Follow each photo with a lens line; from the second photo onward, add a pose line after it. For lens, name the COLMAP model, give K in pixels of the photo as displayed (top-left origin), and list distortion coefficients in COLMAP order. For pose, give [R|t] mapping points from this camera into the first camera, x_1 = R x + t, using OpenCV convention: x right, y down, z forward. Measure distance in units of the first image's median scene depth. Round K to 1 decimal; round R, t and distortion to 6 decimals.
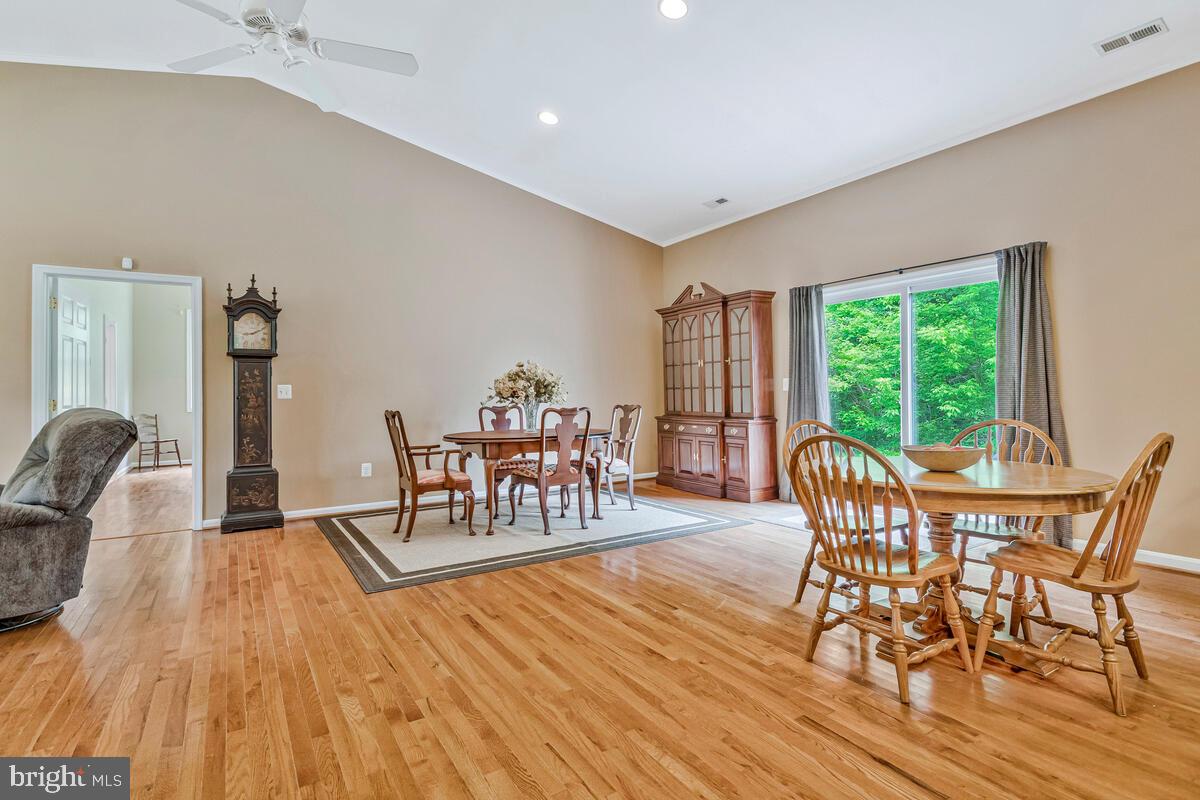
lens RADIAL K [[587.0, 0, 596.3], [0, 587.0, 392.3], [0, 0, 1]] dist [0.000767, 0.003190]
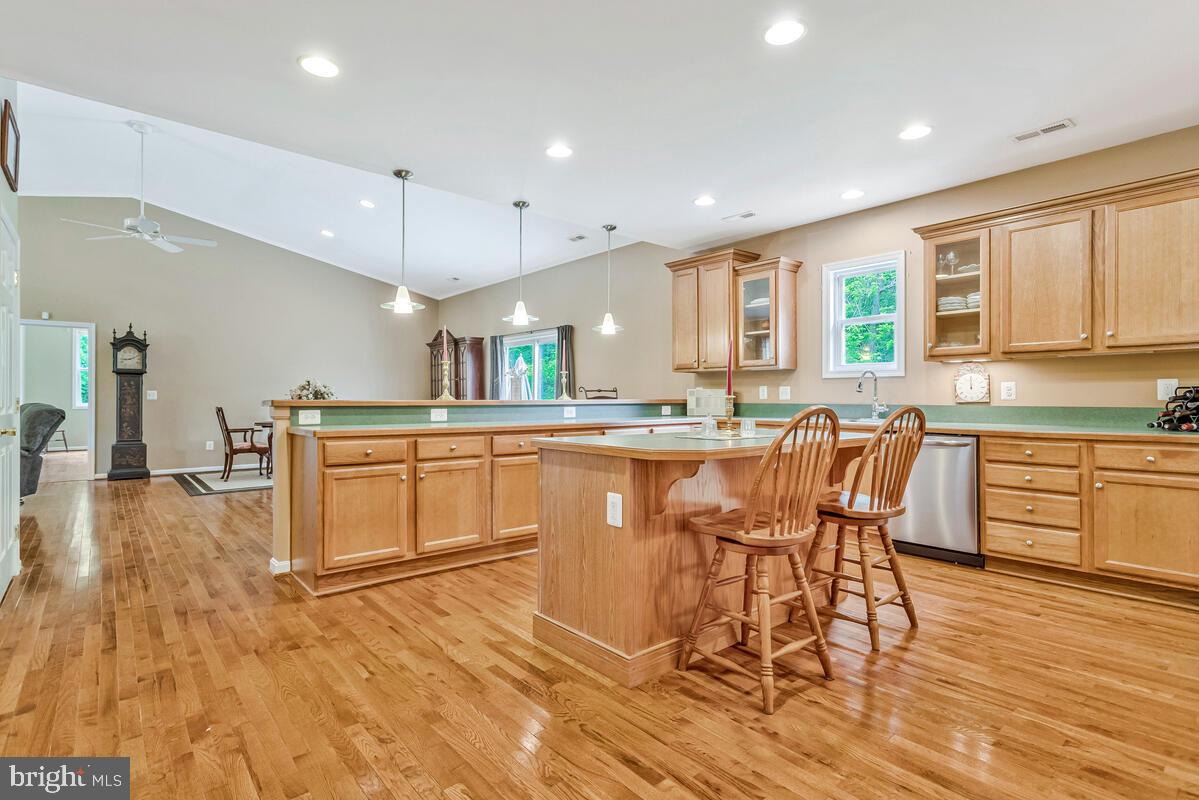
lens RADIAL K [[586.5, 0, 593.8], [0, 586.5, 404.3], [0, 0, 1]] dist [0.000767, 0.003190]
pose [[0.990341, 0.012585, 0.138081, 0.459084], [-0.014213, 0.999841, 0.010810, -0.010329], [-0.137923, -0.012668, 0.990362, -0.781720]]
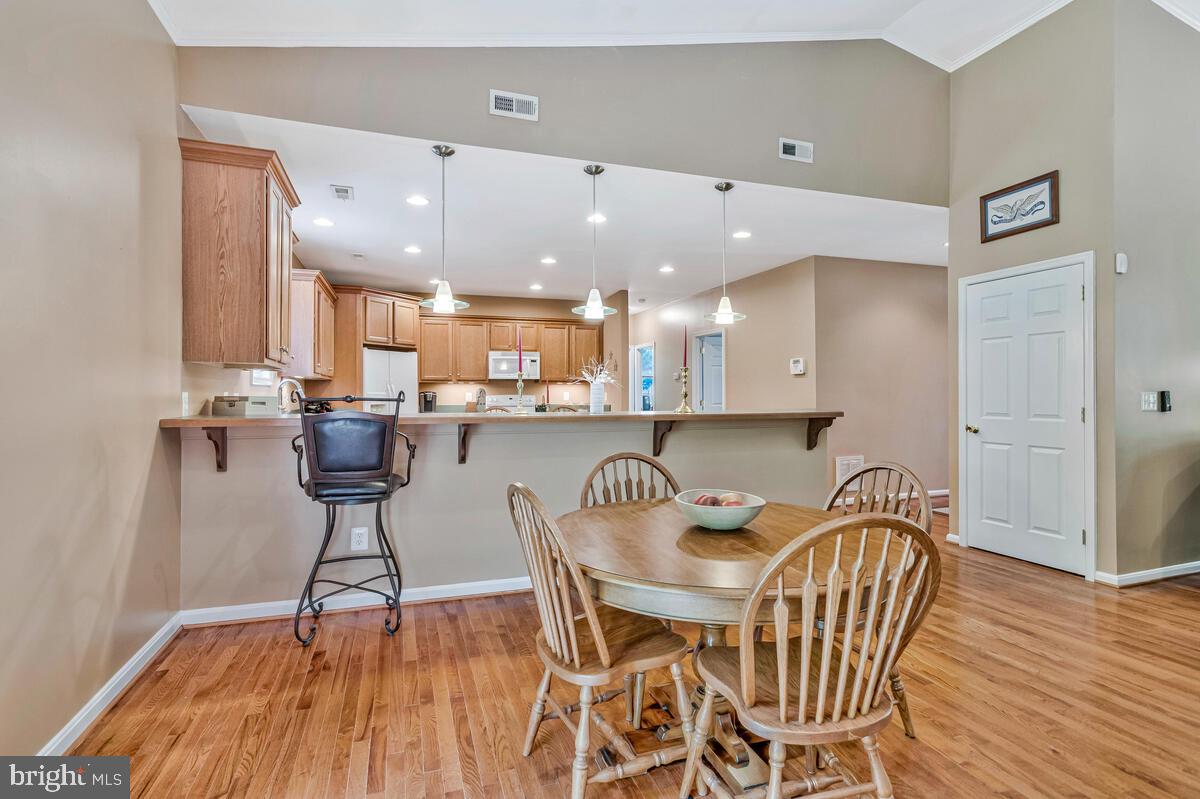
lens RADIAL K [[587.0, 0, 605.8], [0, 587.0, 399.5], [0, 0, 1]] dist [0.000767, 0.003190]
pose [[-0.976884, 0.013483, 0.213346, 0.291753], [0.014736, 0.999882, 0.004286, -0.024407], [-0.213263, 0.007331, -0.976967, 0.949486]]
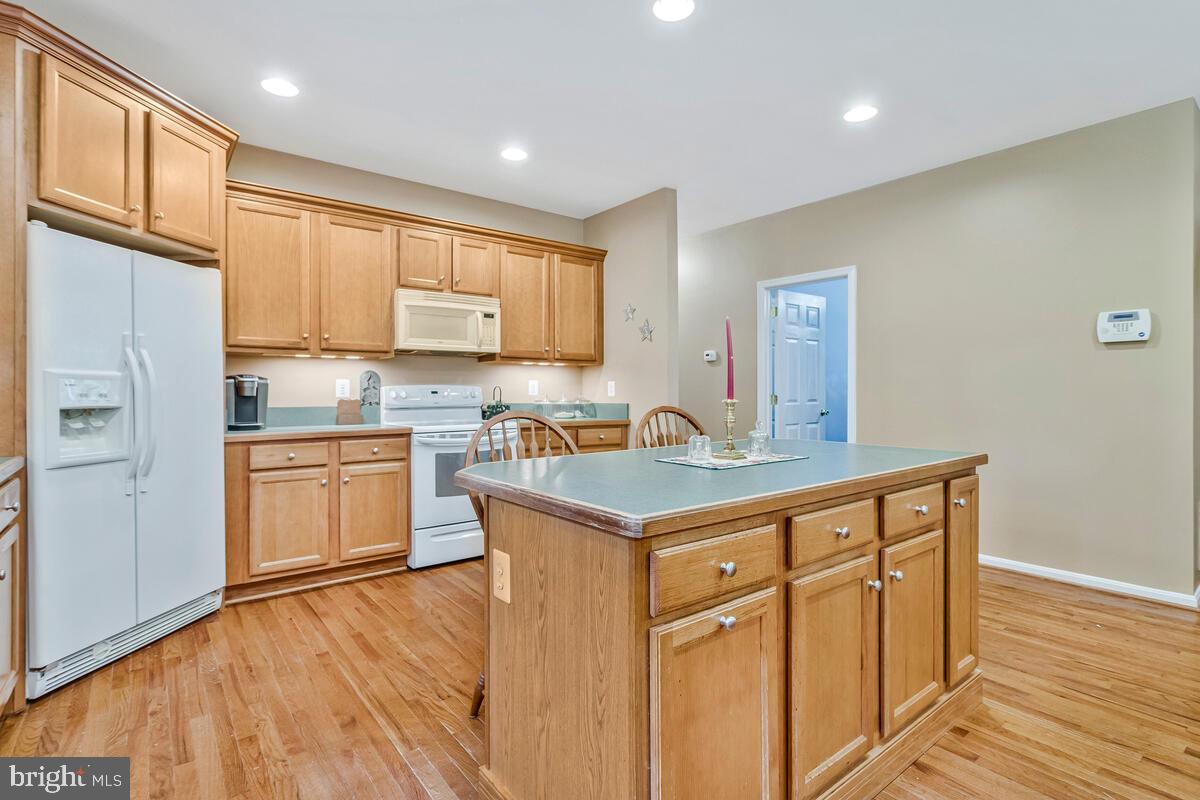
lens RADIAL K [[587.0, 0, 618.5], [0, 587.0, 389.8], [0, 0, 1]] dist [0.000767, 0.003190]
pose [[-0.991470, 0.012719, -0.129714, 0.791996], [0.012870, 0.999917, -0.000325, -0.023221], [0.129699, -0.001992, -0.991551, 0.174685]]
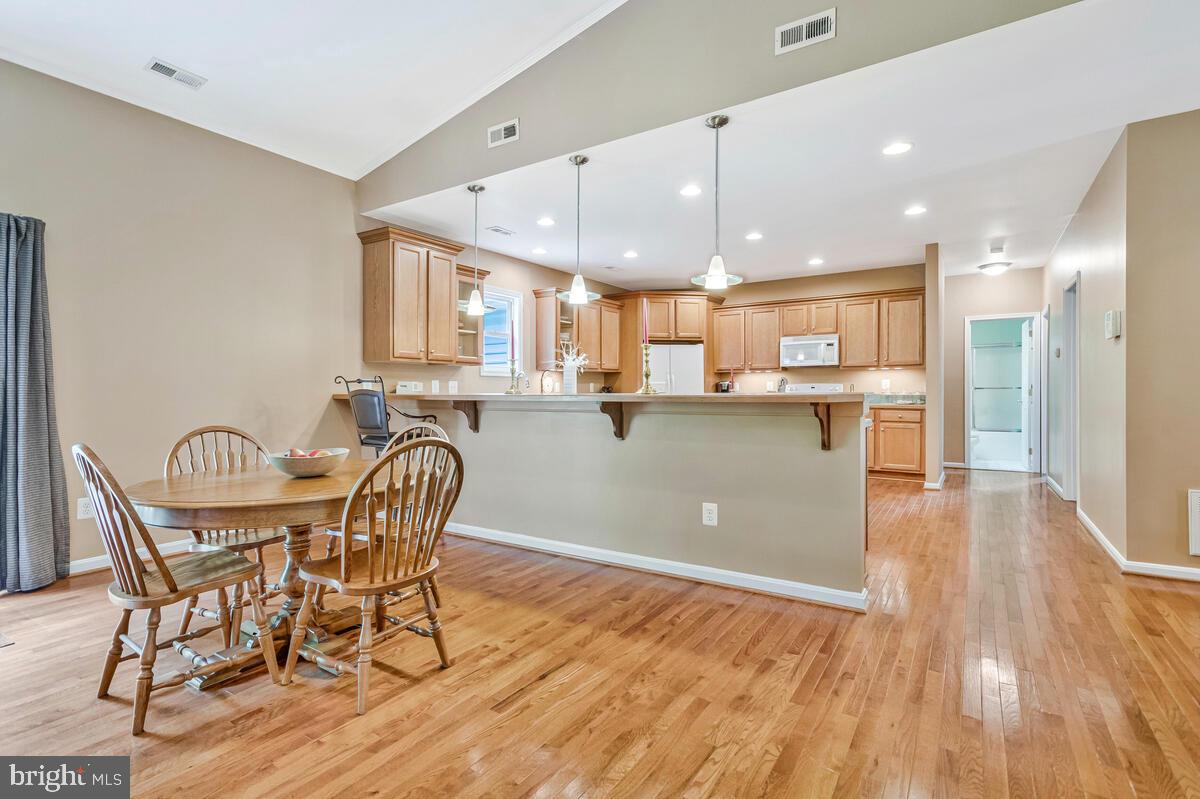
lens RADIAL K [[587.0, 0, 589.3], [0, 587.0, 403.1], [0, 0, 1]] dist [0.000767, 0.003190]
pose [[-0.415029, -0.001831, 0.909806, -0.268342], [0.009818, 0.999931, 0.006491, 0.003056], [-0.909755, 0.011626, -0.414982, 0.516275]]
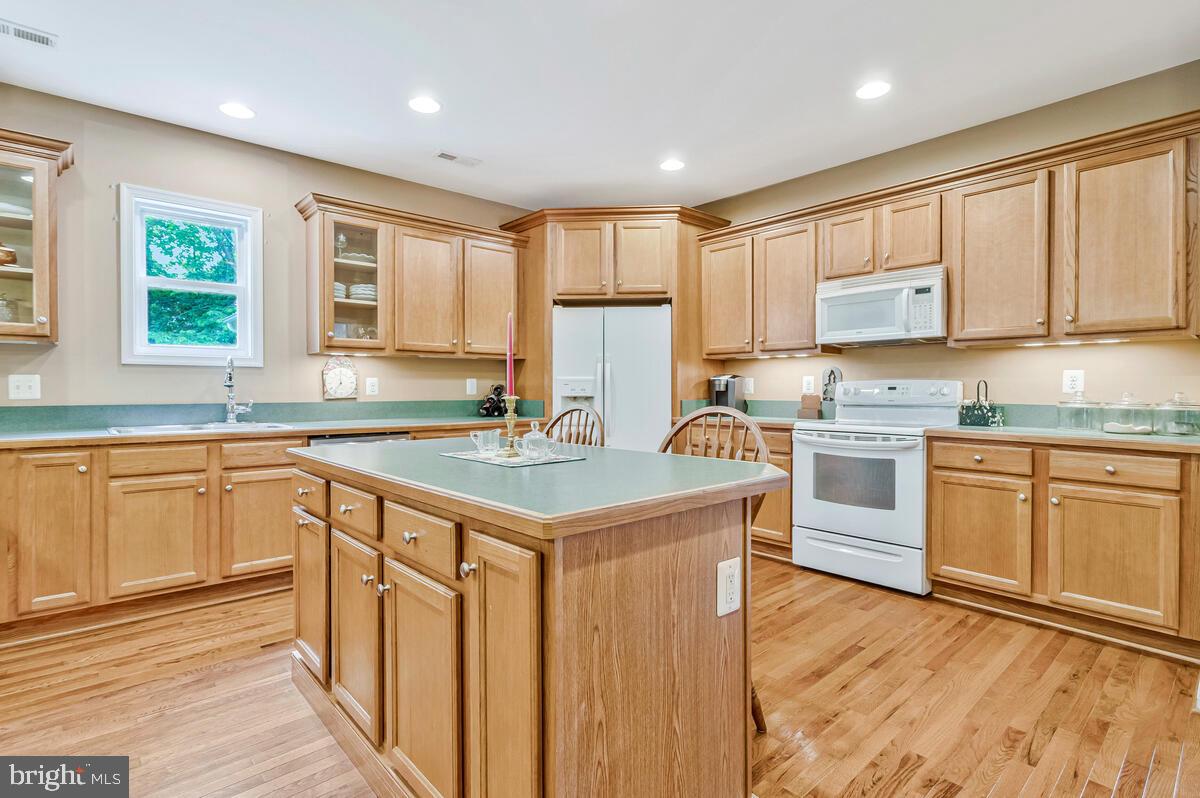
lens RADIAL K [[587.0, 0, 592.1], [0, 587.0, 393.4], [0, 0, 1]] dist [0.000767, 0.003190]
pose [[-0.168810, 0.005537, 0.985633, 0.270457], [0.002256, 0.999984, -0.005231, -0.013839], [-0.985646, 0.001341, -0.168820, -0.209502]]
